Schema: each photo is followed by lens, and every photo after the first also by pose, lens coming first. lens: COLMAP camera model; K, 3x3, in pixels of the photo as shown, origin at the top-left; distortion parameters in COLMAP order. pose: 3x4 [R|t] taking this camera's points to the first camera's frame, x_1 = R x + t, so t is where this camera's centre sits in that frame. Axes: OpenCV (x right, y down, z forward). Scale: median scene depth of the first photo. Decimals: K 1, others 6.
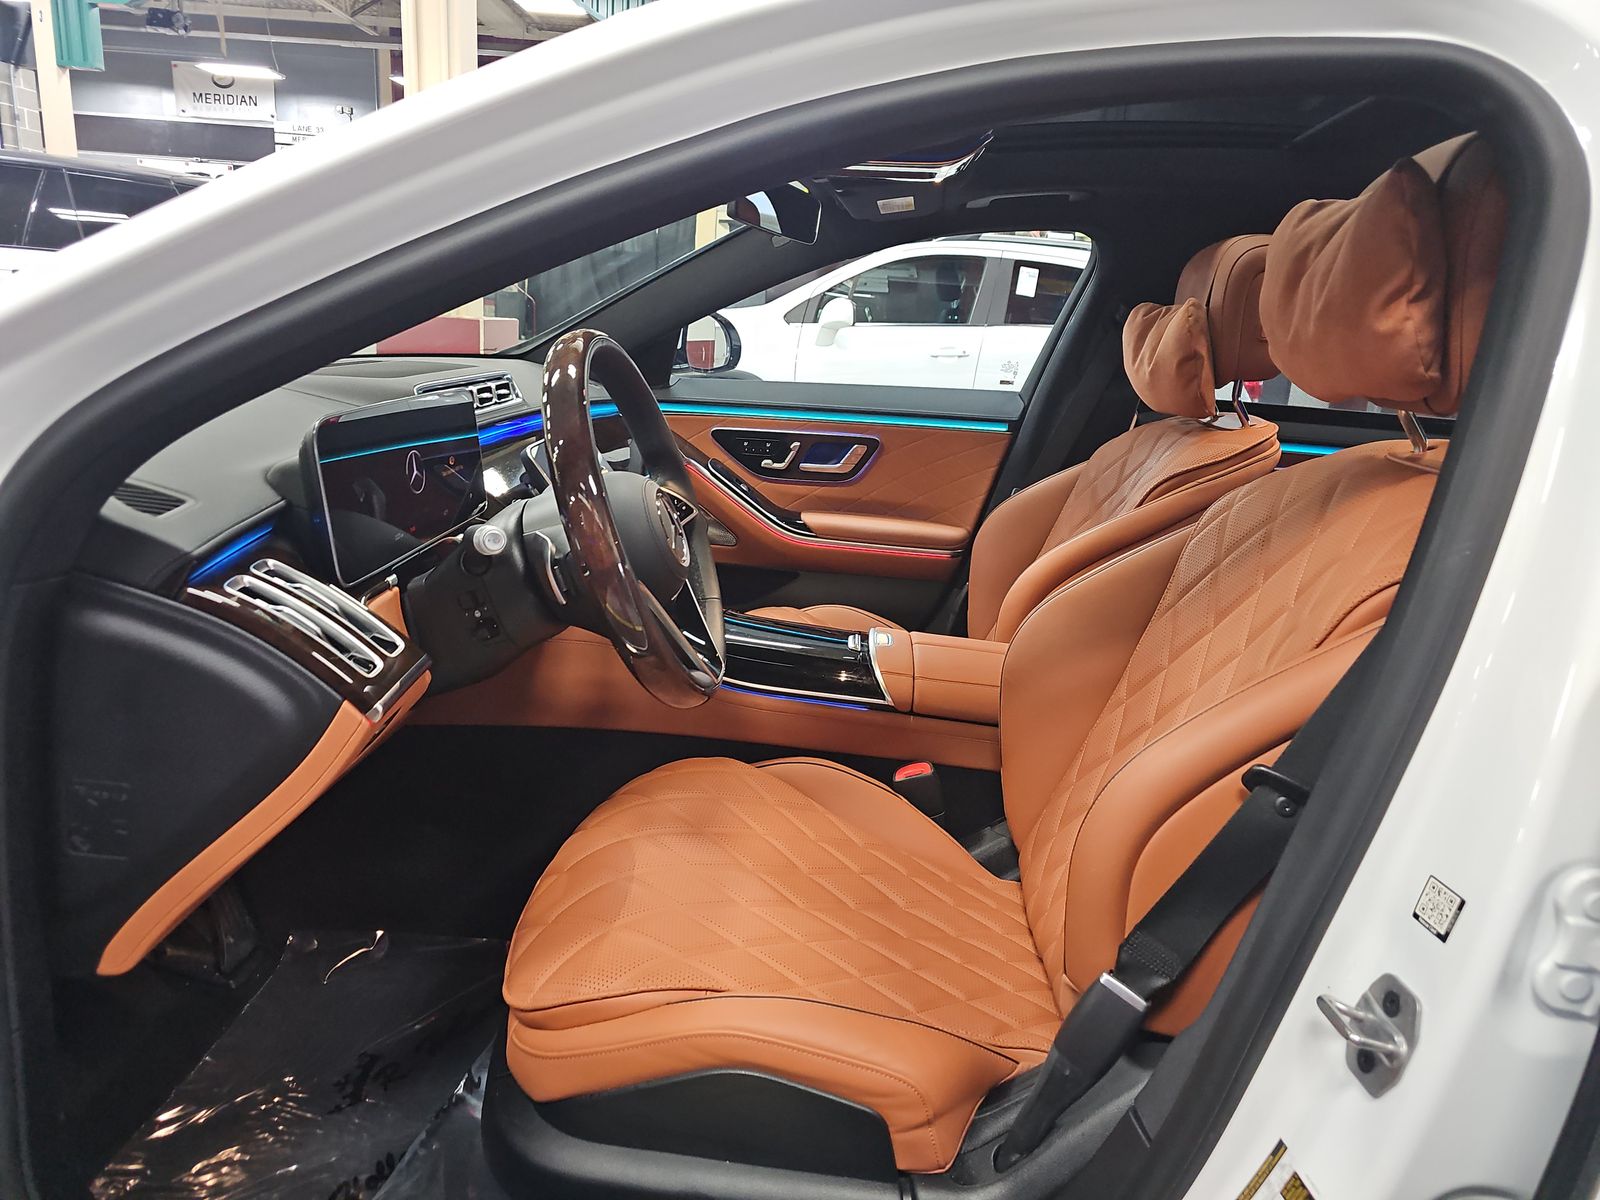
lens RADIAL K [[1040.9, 0, 769.5], [0, 1040.9, 603.7], [0, 0, 1]] dist [0.004763, 0.000436]
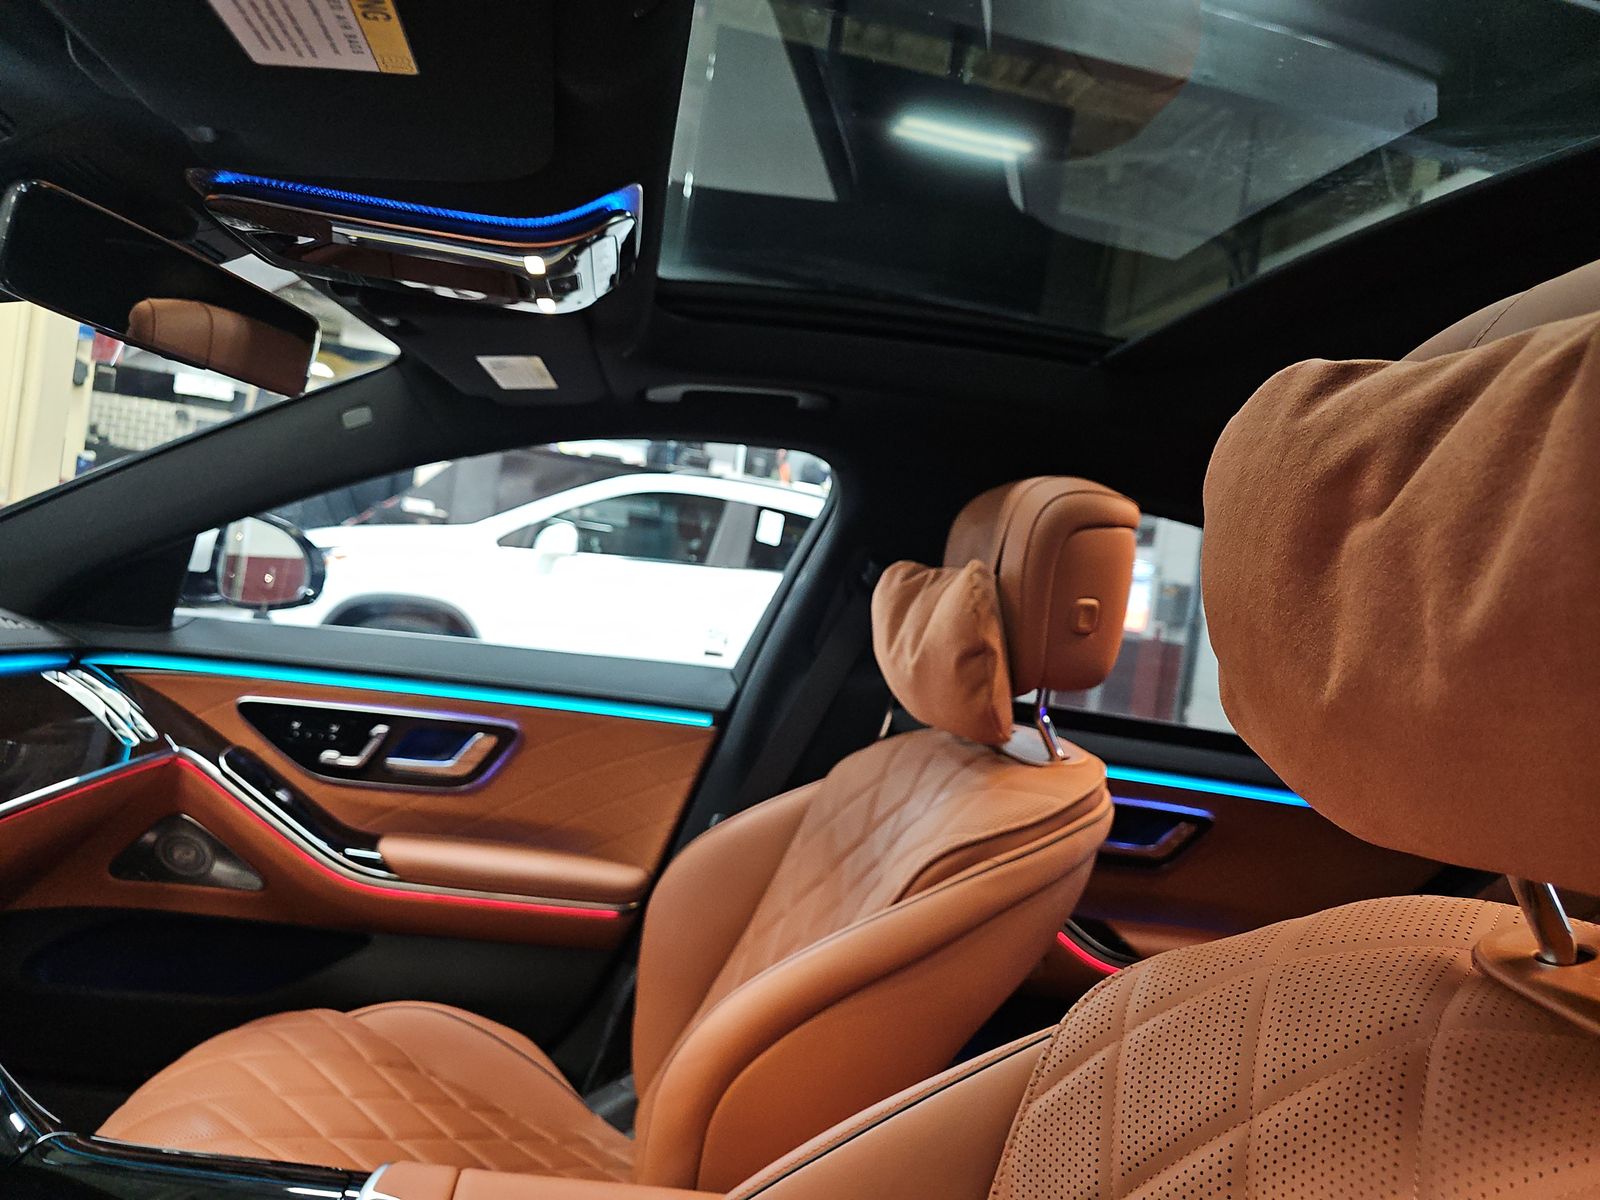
lens RADIAL K [[1040.9, 0, 769.5], [0, 1040.9, 603.7], [0, 0, 1]] dist [0.004763, 0.000436]
pose [[0.971387, 0.077388, 0.224542, 0.108113], [-0.026728, 0.975040, -0.220417, -0.095381], [-0.235995, 0.208108, 0.949209, 0.332035]]
